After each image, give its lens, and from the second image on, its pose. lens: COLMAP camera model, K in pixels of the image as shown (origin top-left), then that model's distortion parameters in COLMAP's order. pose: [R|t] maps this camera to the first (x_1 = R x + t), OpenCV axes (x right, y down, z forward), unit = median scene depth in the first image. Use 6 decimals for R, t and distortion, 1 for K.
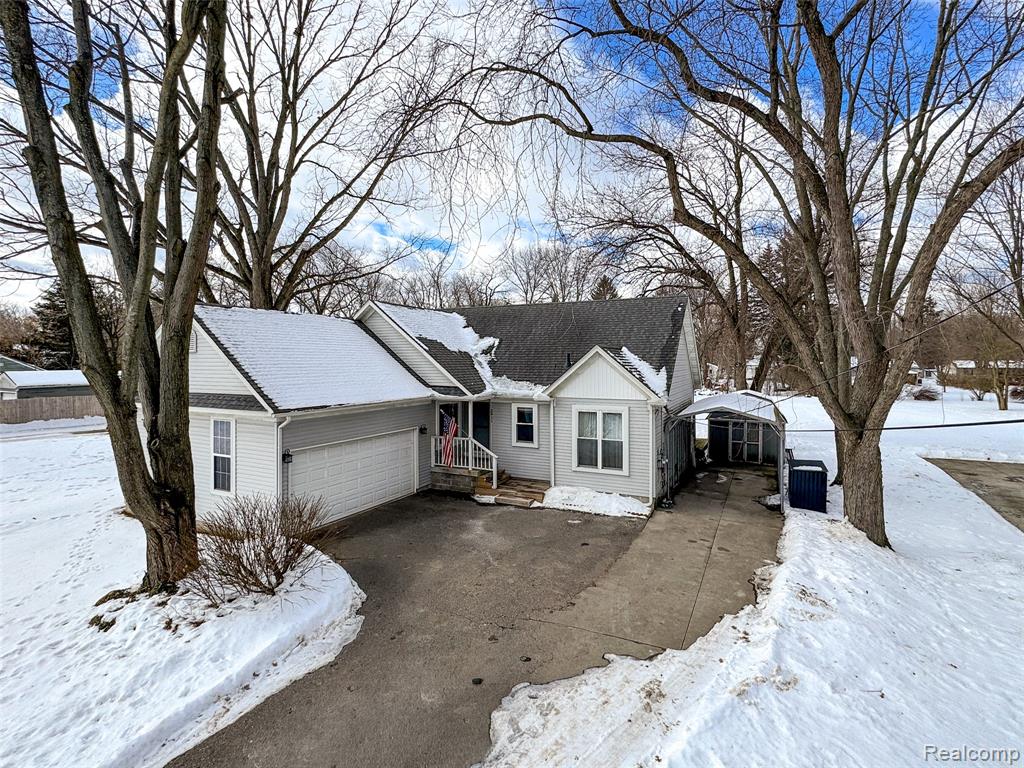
lens RADIAL K [[408.5, 0, 512.0], [0, 408.5, 384.0], [0, 0, 1]] dist [-0.019380, 0.005929]
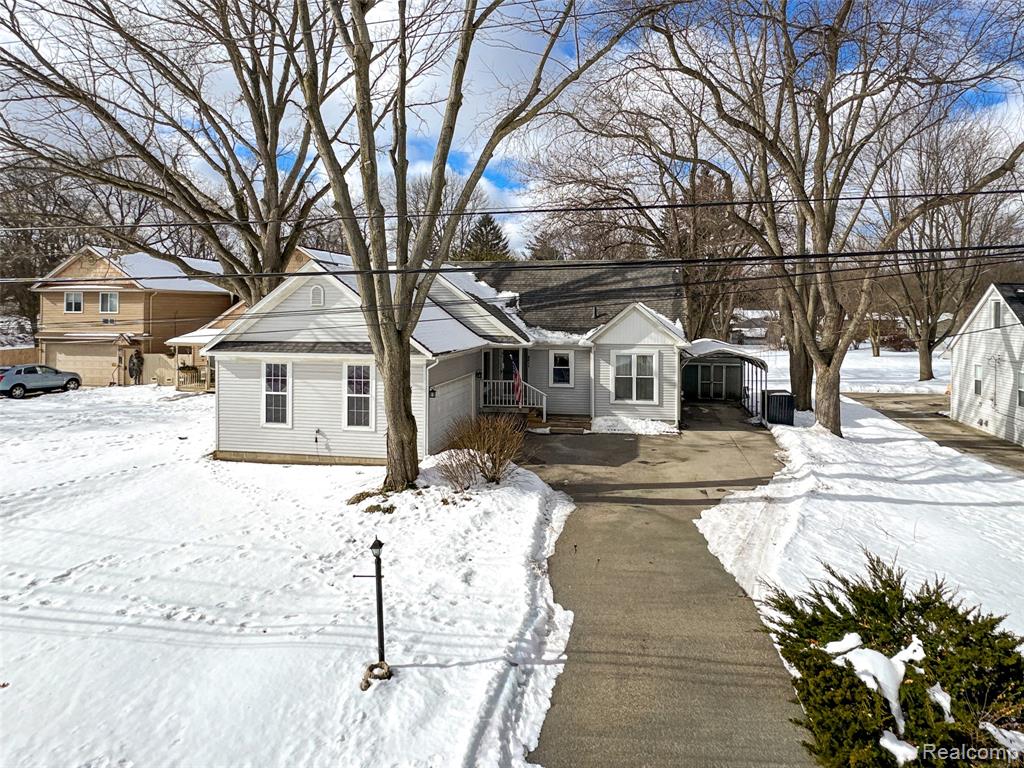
lens RADIAL K [[449.7, 0, 512.7], [0, 449.7, 343.1], [0, 0, 1]] dist [-0.000556, -0.000087]
pose [[0.977854, -0.009276, 0.209081, -0.426257], [0.006565, 0.999885, 0.013660, 0.010465], [-0.209184, -0.011985, 0.977803, -0.261254]]
